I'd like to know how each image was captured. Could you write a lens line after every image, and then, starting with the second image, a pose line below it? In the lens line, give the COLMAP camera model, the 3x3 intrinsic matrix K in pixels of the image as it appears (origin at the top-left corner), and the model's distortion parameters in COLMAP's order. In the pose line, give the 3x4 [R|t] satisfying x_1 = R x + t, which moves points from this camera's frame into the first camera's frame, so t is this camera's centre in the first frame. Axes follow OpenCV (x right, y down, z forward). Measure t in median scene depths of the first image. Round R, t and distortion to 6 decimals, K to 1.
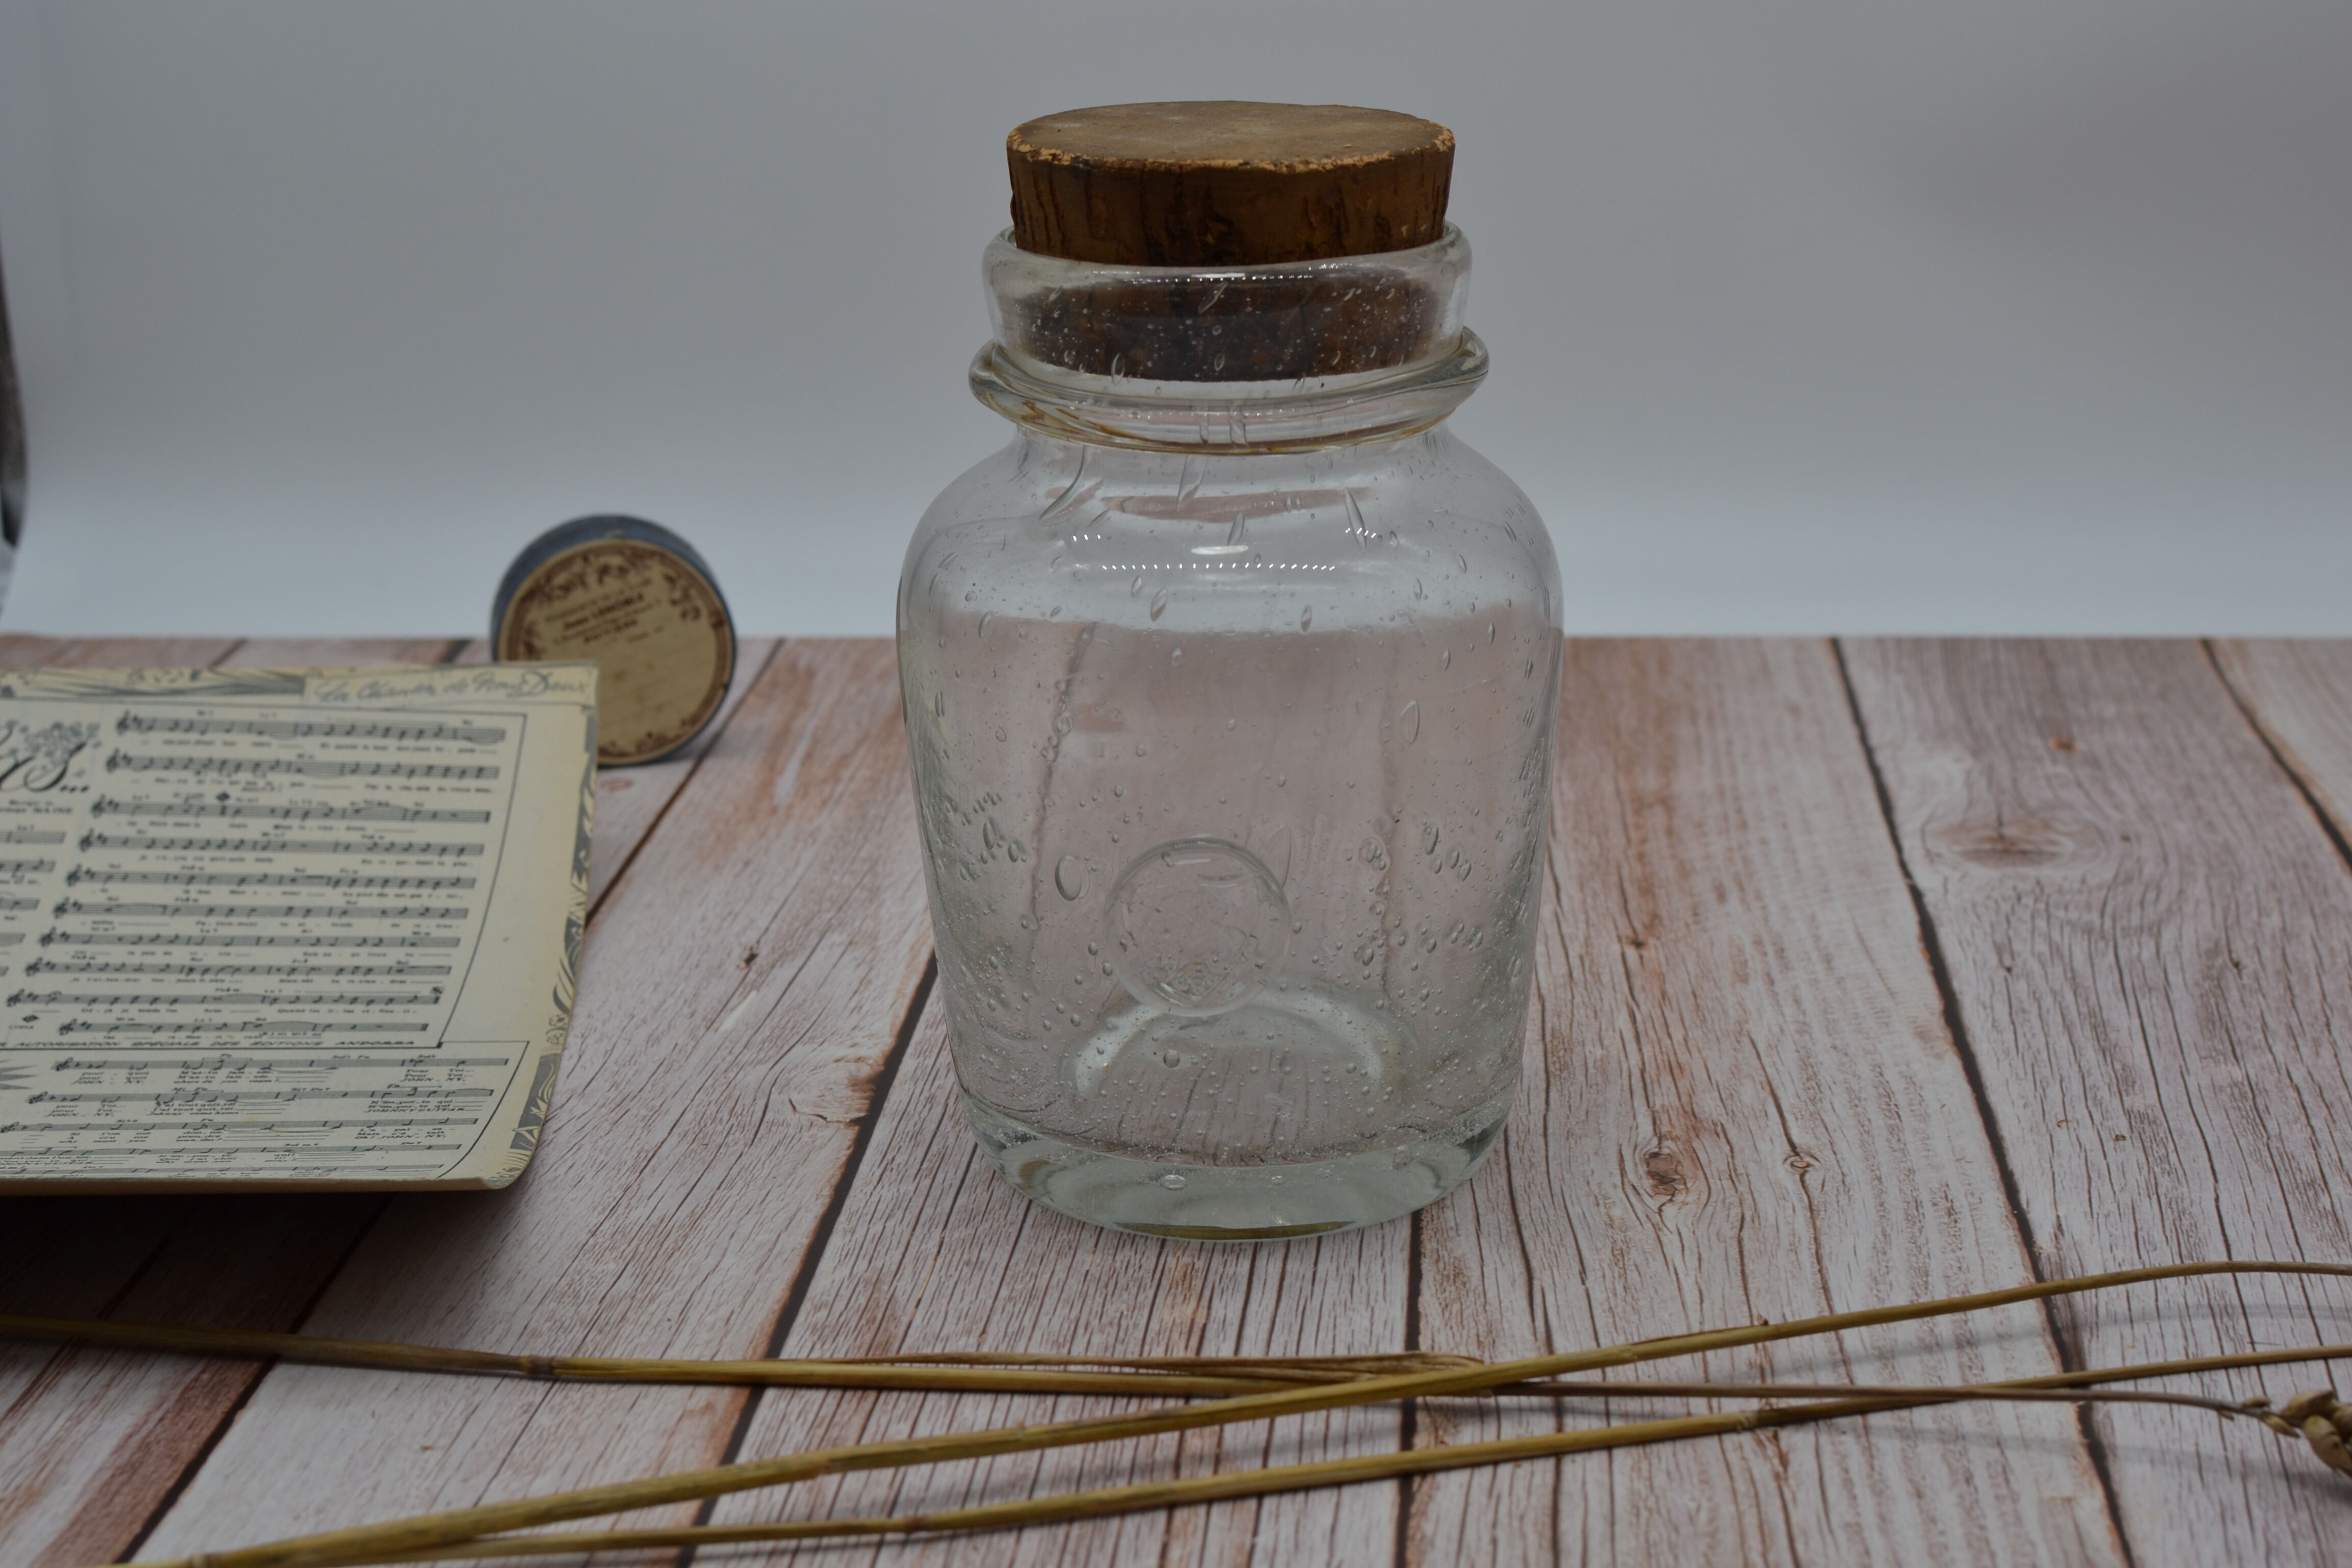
lens RADIAL K [[3644.5, 0, 1176.0], [0, 3644.5, 784.0], [0, 0, 1]] dist [-0.009754, 0.065212]
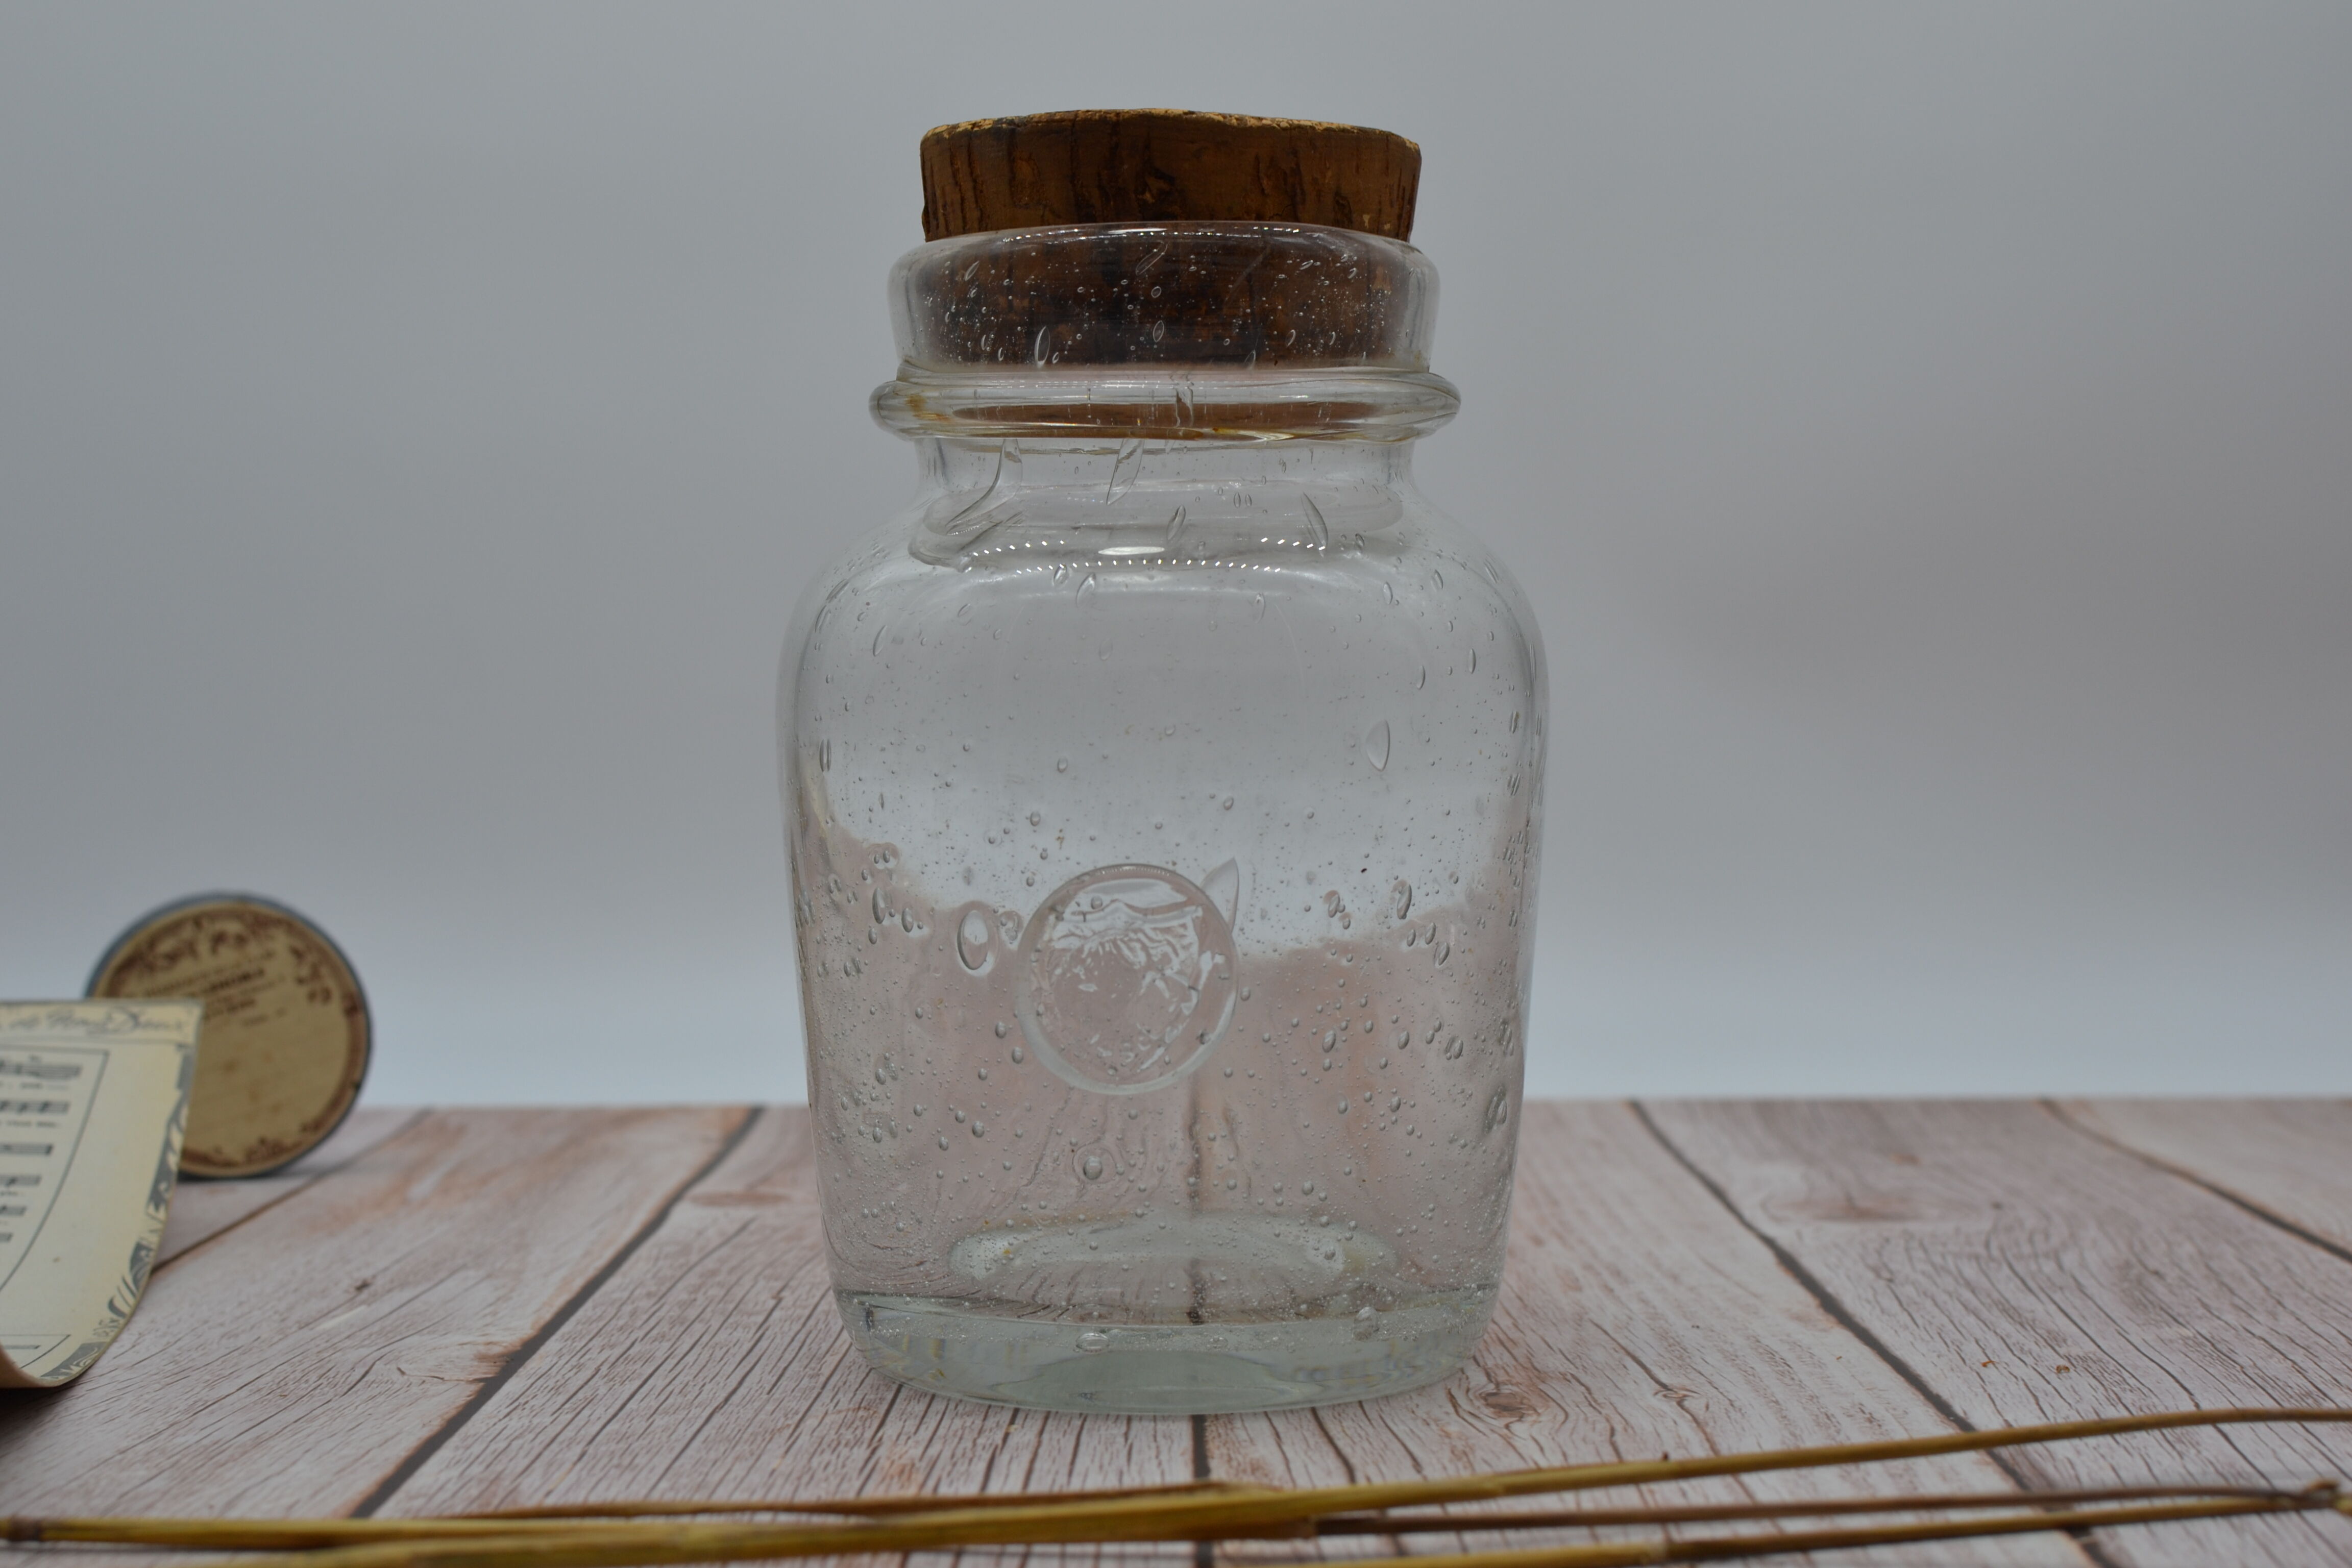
lens RADIAL K [[3644.5, 0, 1176.0], [0, 3644.5, 784.0], [0, 0, 1]] dist [-0.009754, 0.065212]
pose [[0.996672, 0.013553, 0.080380, -0.002875], [0.009406, 0.960375, -0.278554, 0.162454], [-0.080970, 0.278383, 0.957051, 0.171749]]
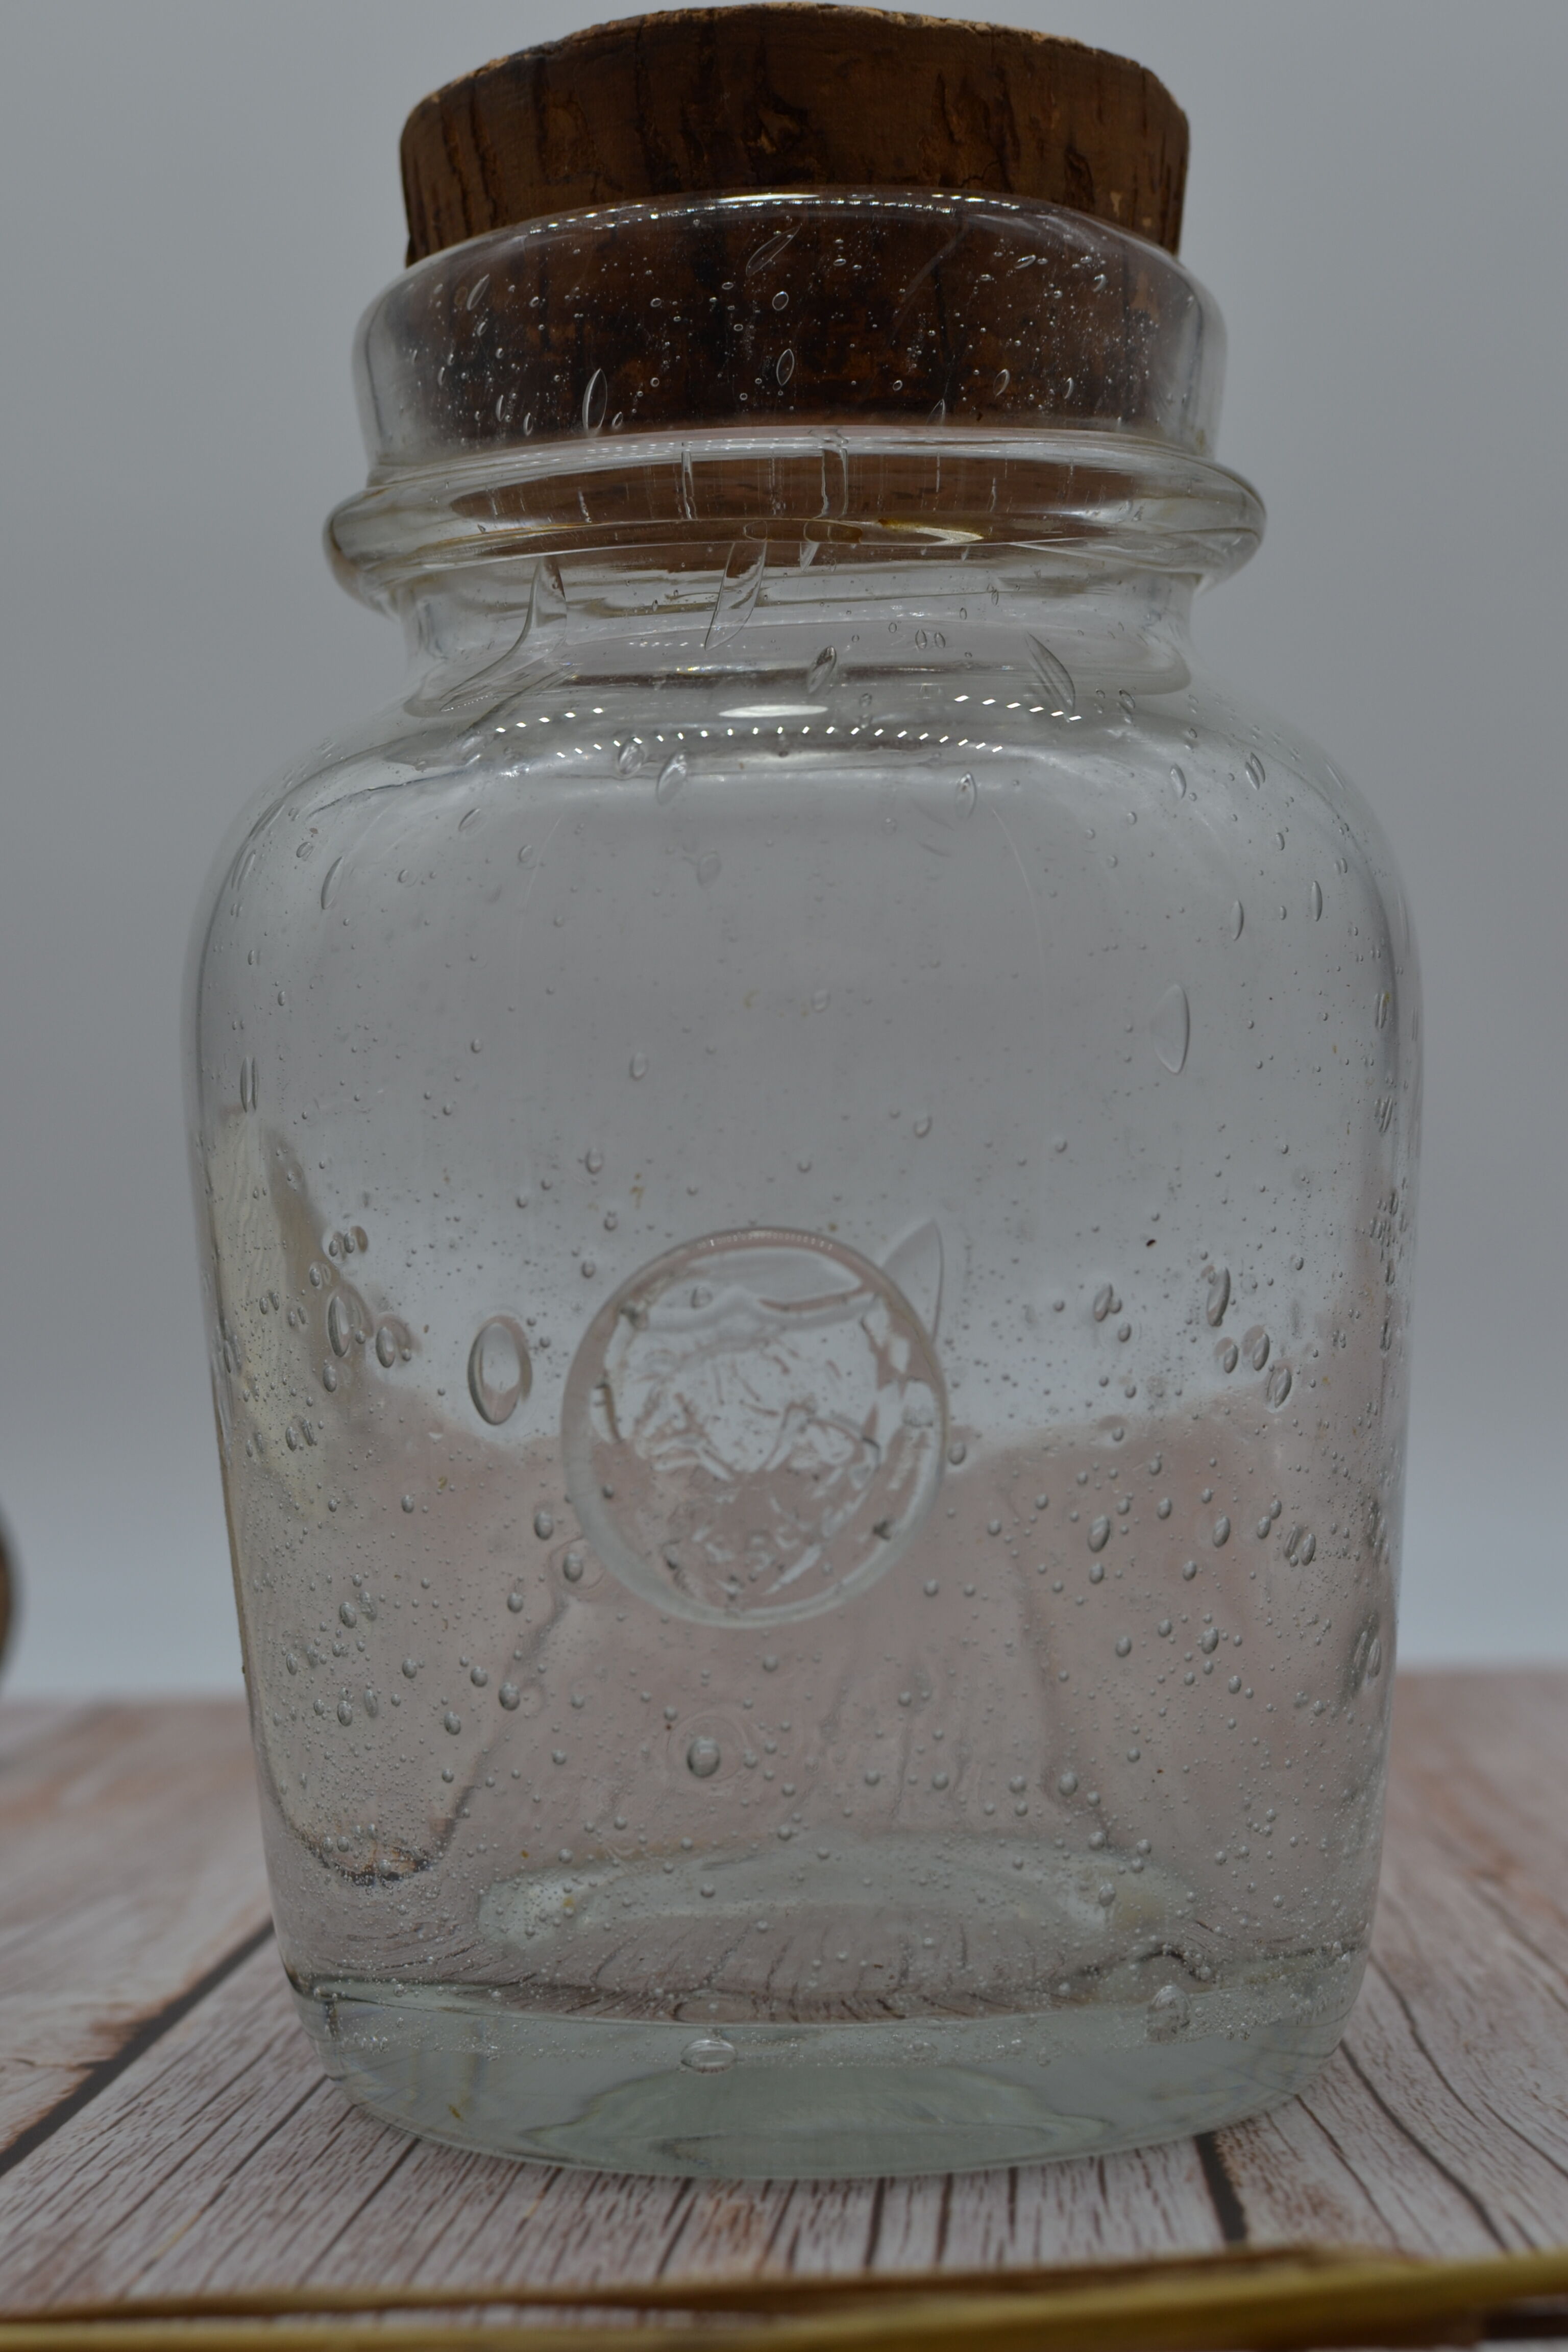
lens RADIAL K [[3644.5, 0, 815.9], [0, 3644.5, 1181.3], [0, 0, 1]] dist [-0.009754, 0.065212]
pose [[0.999216, -0.005046, 0.039261, -0.003755], [0.018038, 0.940928, -0.338127, 0.129782], [-0.035236, 0.338570, 0.940281, 0.400564]]
